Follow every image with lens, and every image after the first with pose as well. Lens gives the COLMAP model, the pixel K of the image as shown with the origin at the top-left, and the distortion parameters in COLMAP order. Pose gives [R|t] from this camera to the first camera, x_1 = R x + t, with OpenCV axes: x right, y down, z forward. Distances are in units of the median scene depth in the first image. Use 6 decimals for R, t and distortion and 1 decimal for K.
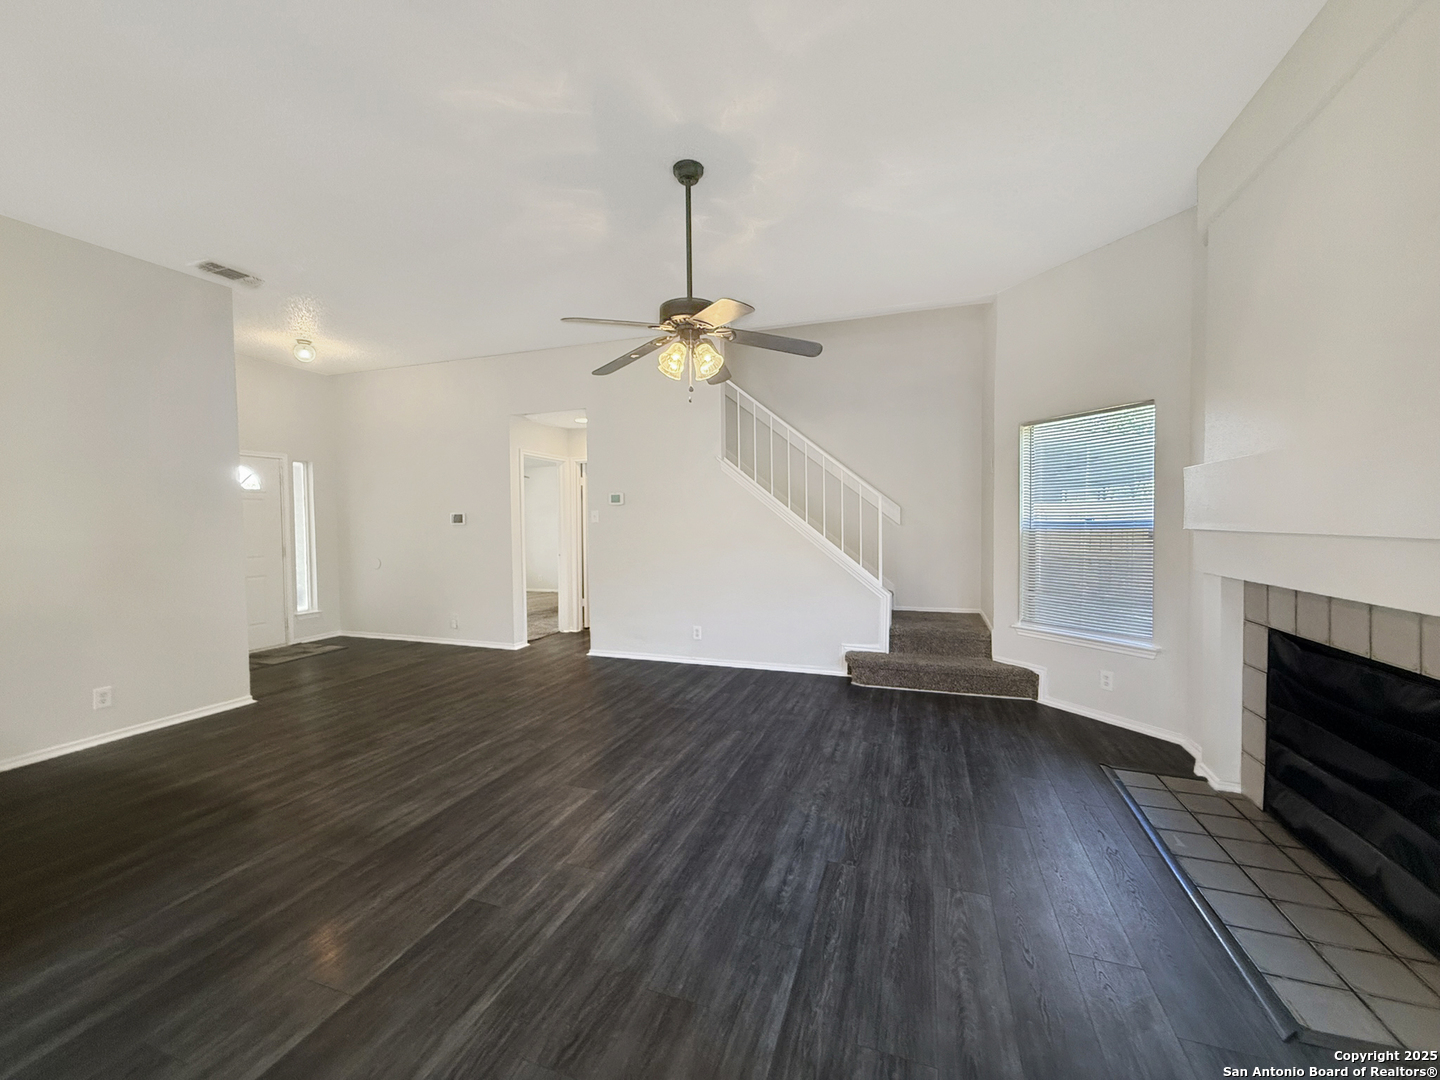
lens RADIAL K [[576.9, 0, 720.0], [0, 576.9, 540.0], [0, 0, 1]] dist [0.000891, 0.000060]
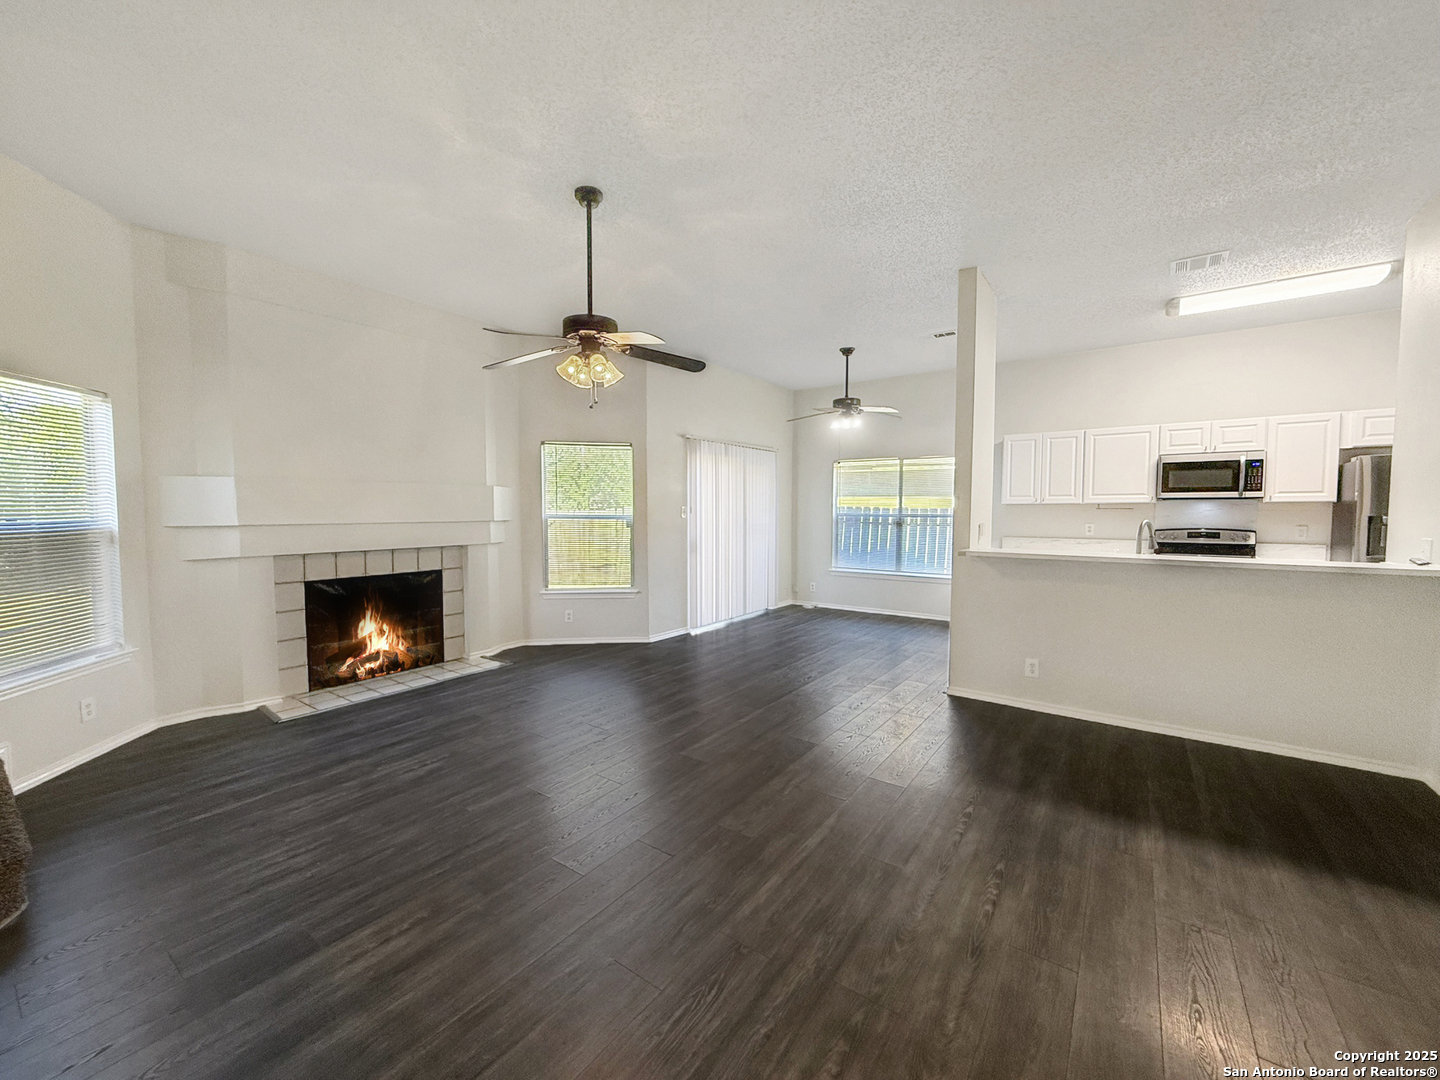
lens RADIAL K [[576.9, 0, 720.0], [0, 576.9, 540.0], [0, 0, 1]] dist [0.000891, 0.000060]
pose [[-0.960109, -0.005321, 0.279574, -0.572146], [0.018411, 0.996446, 0.082194, -0.071096], [-0.279018, 0.084062, -0.956600, 1.926420]]
